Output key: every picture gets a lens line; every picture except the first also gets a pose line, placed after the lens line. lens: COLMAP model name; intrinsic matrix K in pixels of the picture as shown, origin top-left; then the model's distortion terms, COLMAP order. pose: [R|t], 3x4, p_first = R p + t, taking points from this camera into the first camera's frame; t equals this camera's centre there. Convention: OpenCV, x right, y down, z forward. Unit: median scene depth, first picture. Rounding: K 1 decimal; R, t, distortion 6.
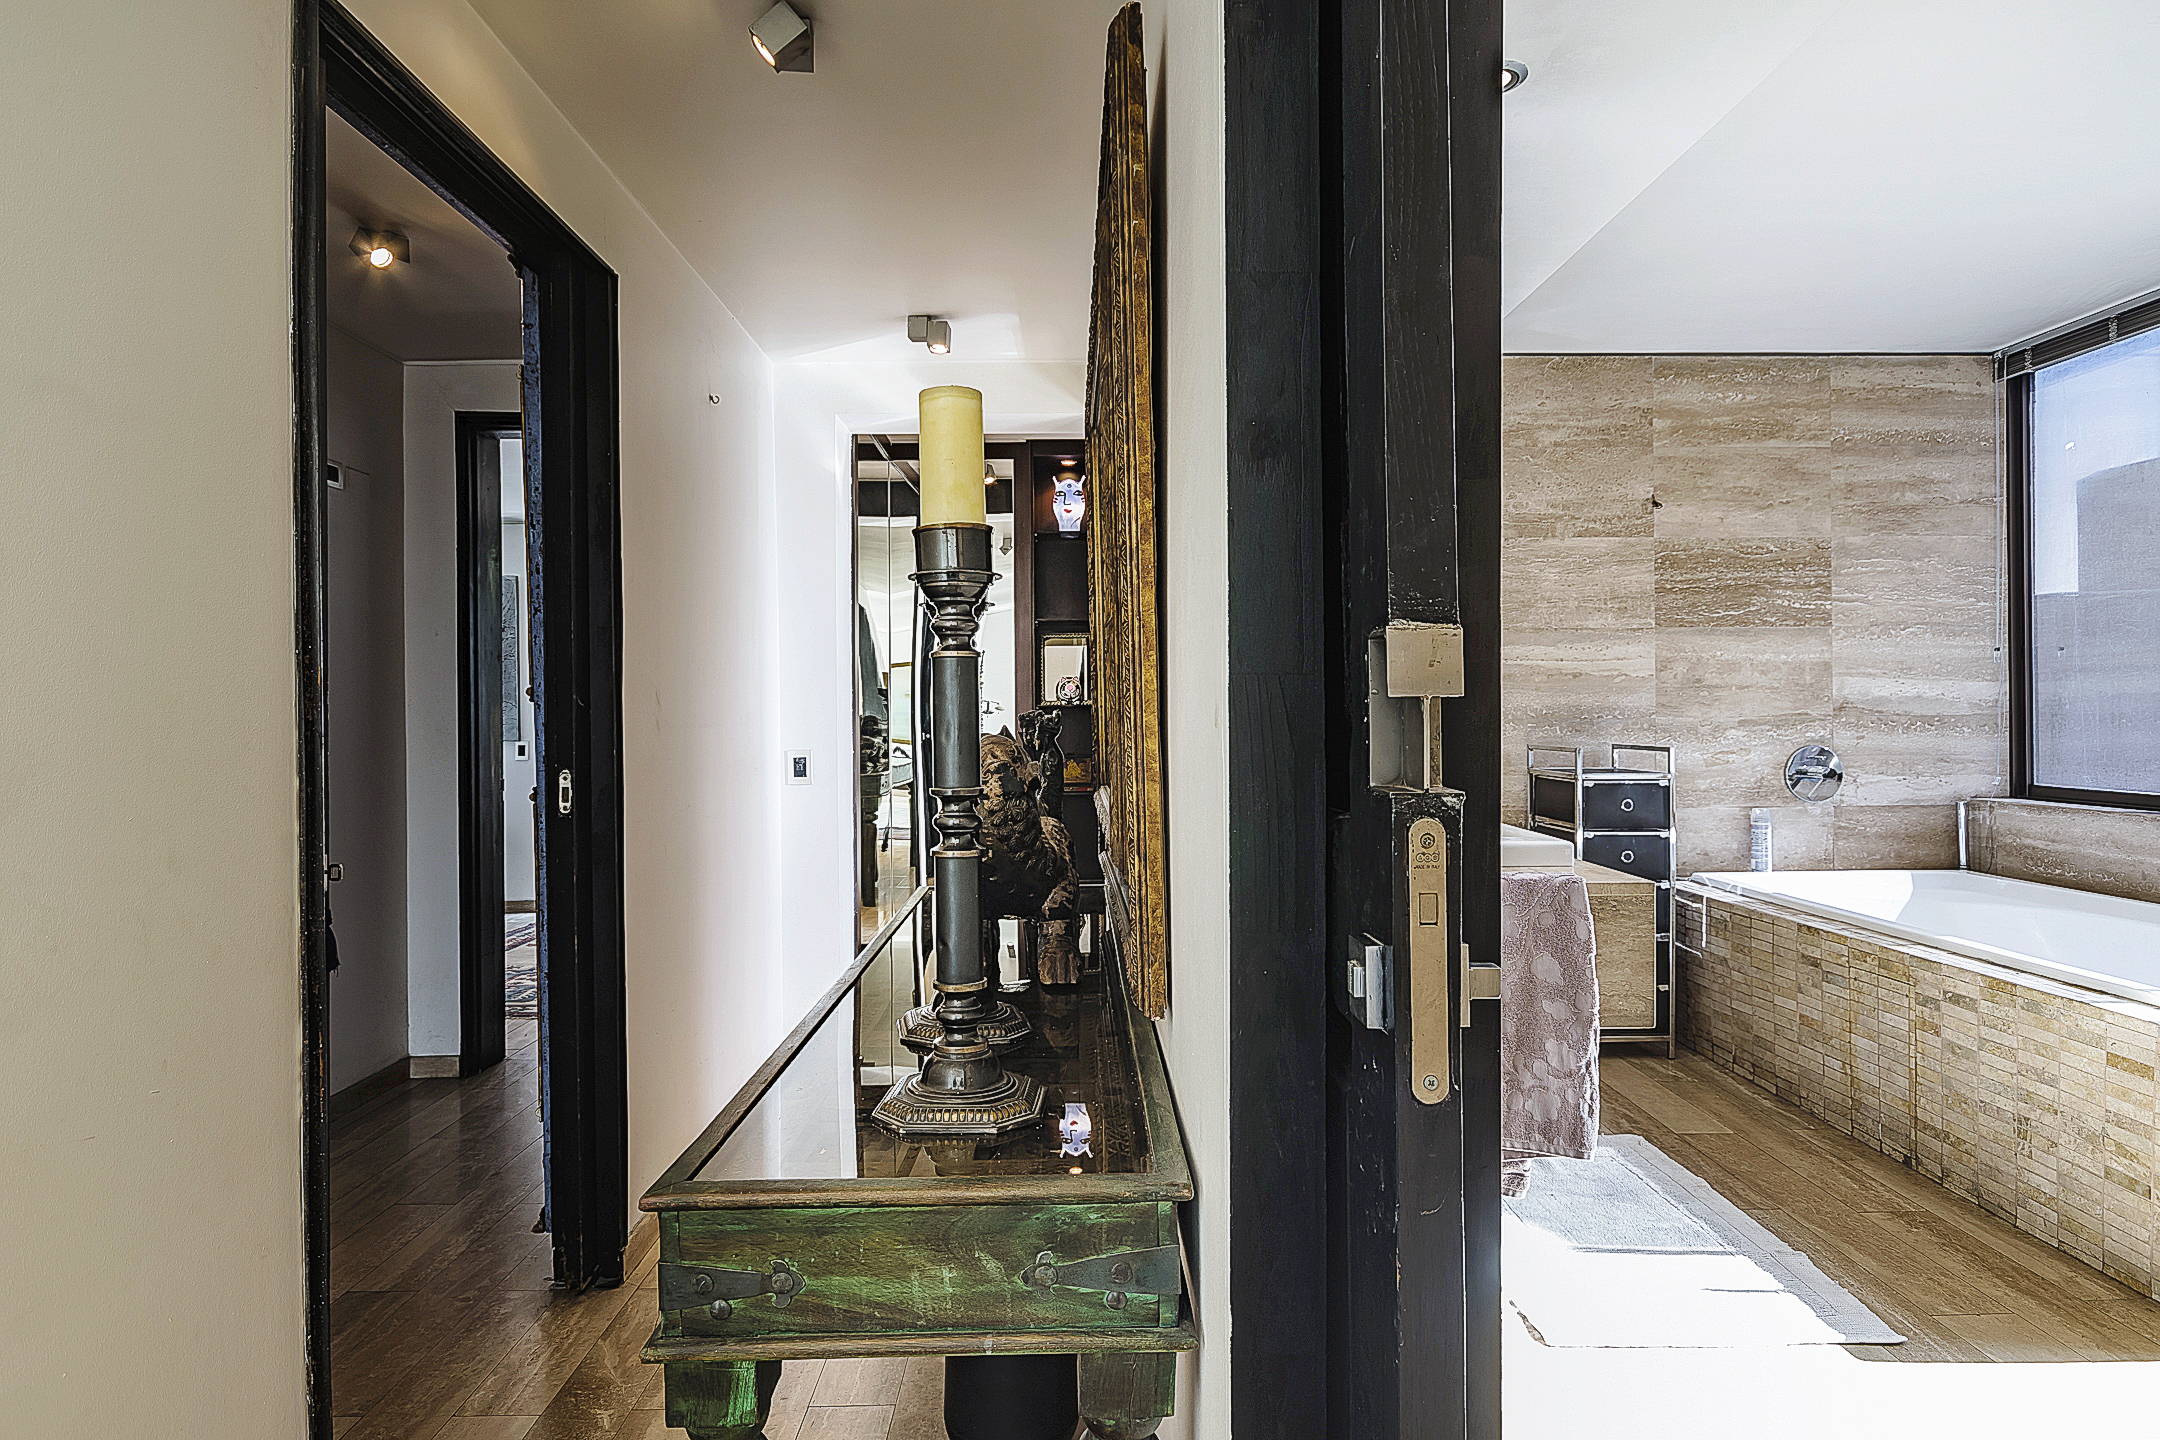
lens RADIAL K [[1212.7, 0, 1081.5], [0, 1212.7, 716.1], [0, 0, 1]] dist [-0.001131, -0.000503]
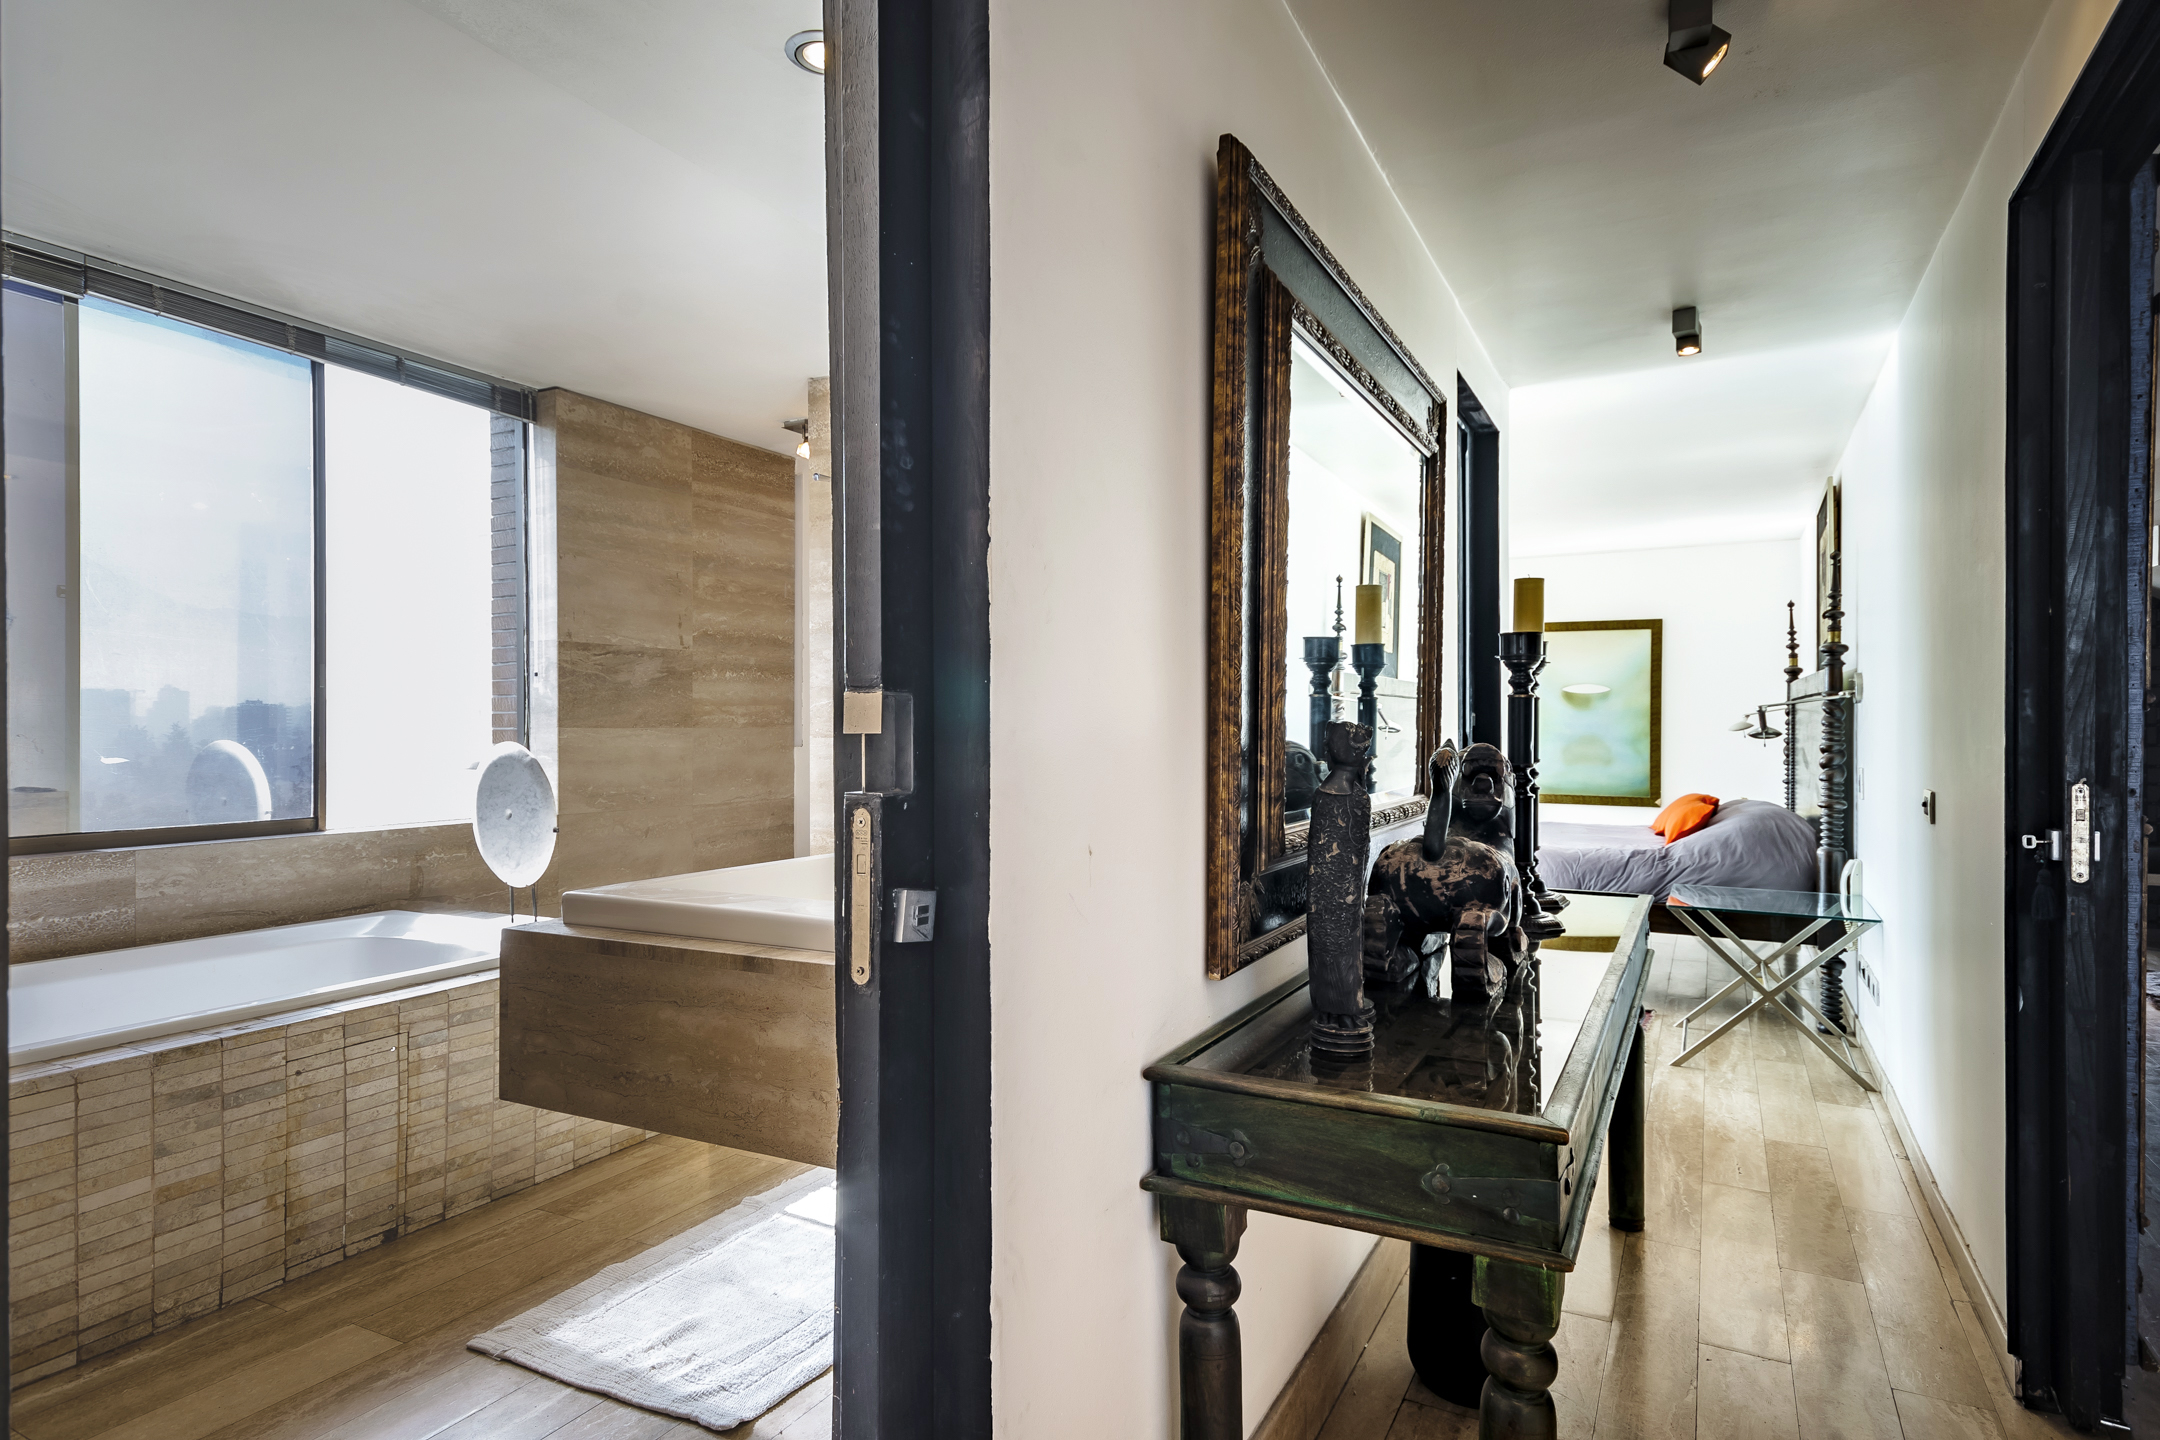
lens RADIAL K [[1212.7, 0, 1083.2], [0, 1212.7, 723.3], [0, 0, 1]] dist [-0.001131, -0.000503]
pose [[-0.882152, 0.012525, 0.470797, -0.178466], [0.013733, 0.999905, -0.000870, -0.002424], [-0.470764, 0.005697, -0.882241, 1.415295]]
